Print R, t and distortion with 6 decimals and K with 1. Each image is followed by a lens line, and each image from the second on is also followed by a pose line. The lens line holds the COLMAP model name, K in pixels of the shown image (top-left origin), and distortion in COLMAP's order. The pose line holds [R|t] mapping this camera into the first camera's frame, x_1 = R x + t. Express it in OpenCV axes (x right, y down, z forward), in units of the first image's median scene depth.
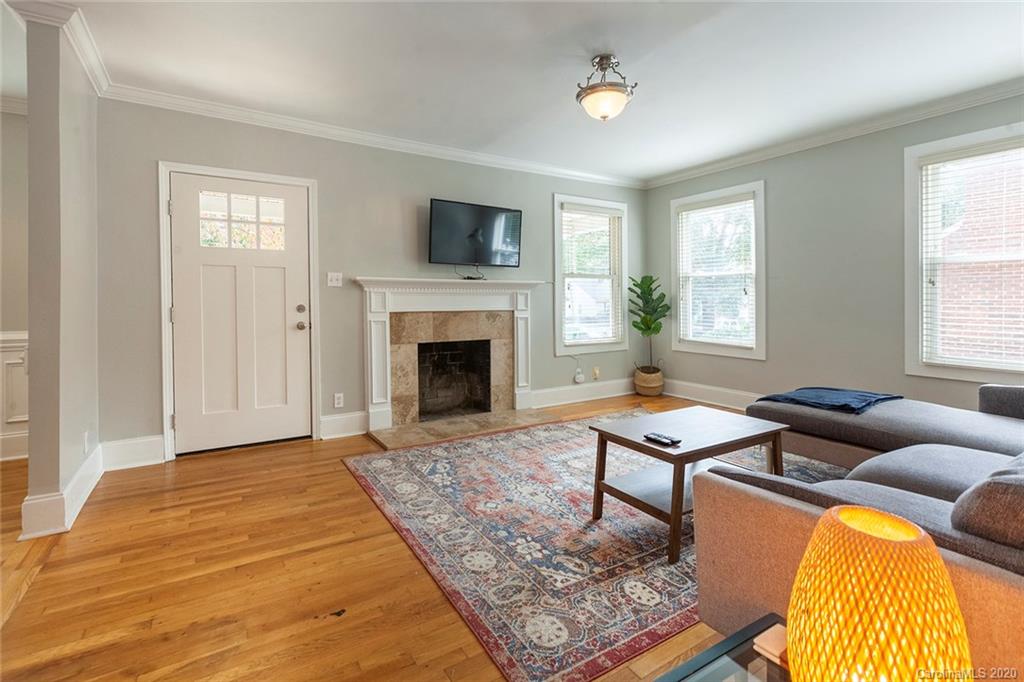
lens RADIAL K [[476.9, 0, 500.9], [0, 476.9, 302.9], [0, 0, 1]] dist [0.001610, 0.004156]
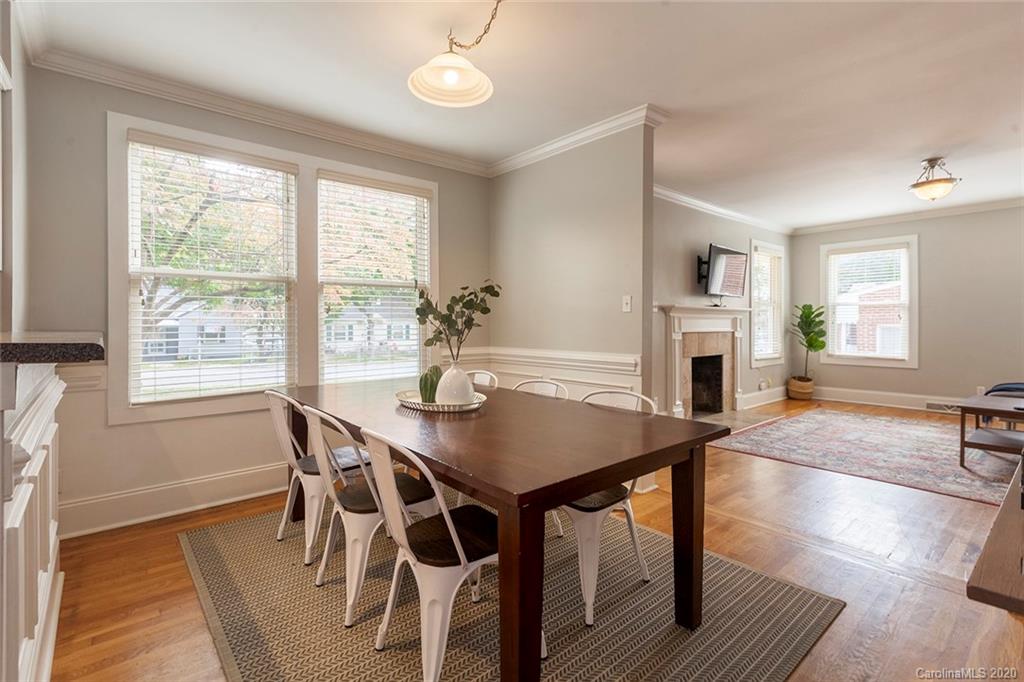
lens RADIAL K [[476.9, 0, 494.6], [0, 476.9, 316.5], [0, 0, 1]] dist [0.001610, 0.004156]
pose [[0.989818, 0.004325, 0.142272, -0.770911], [-0.001157, 0.999750, -0.022345, 0.005294], [-0.142333, 0.021952, 0.989575, -0.153826]]
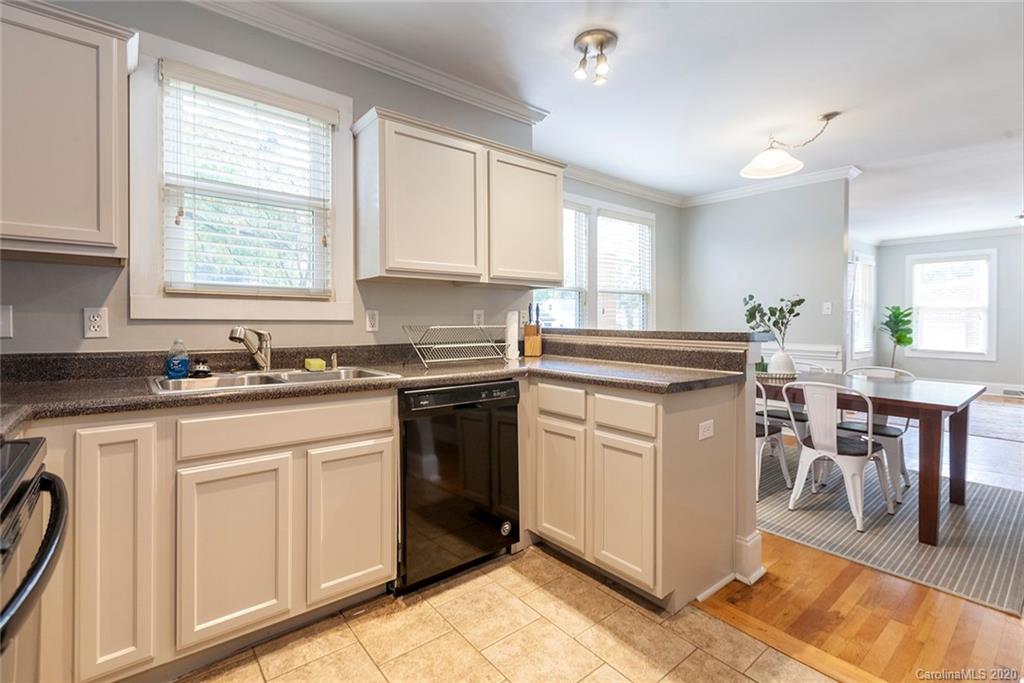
lens RADIAL K [[476.9, 0, 504.4], [0, 476.9, 311.8], [0, 0, 1]] dist [0.001610, 0.004156]
pose [[0.990253, 0.009844, 0.138930, -1.224314], [-0.006758, 0.999720, -0.022670, 0.003709], [-0.139114, 0.021511, 0.990043, -0.338936]]
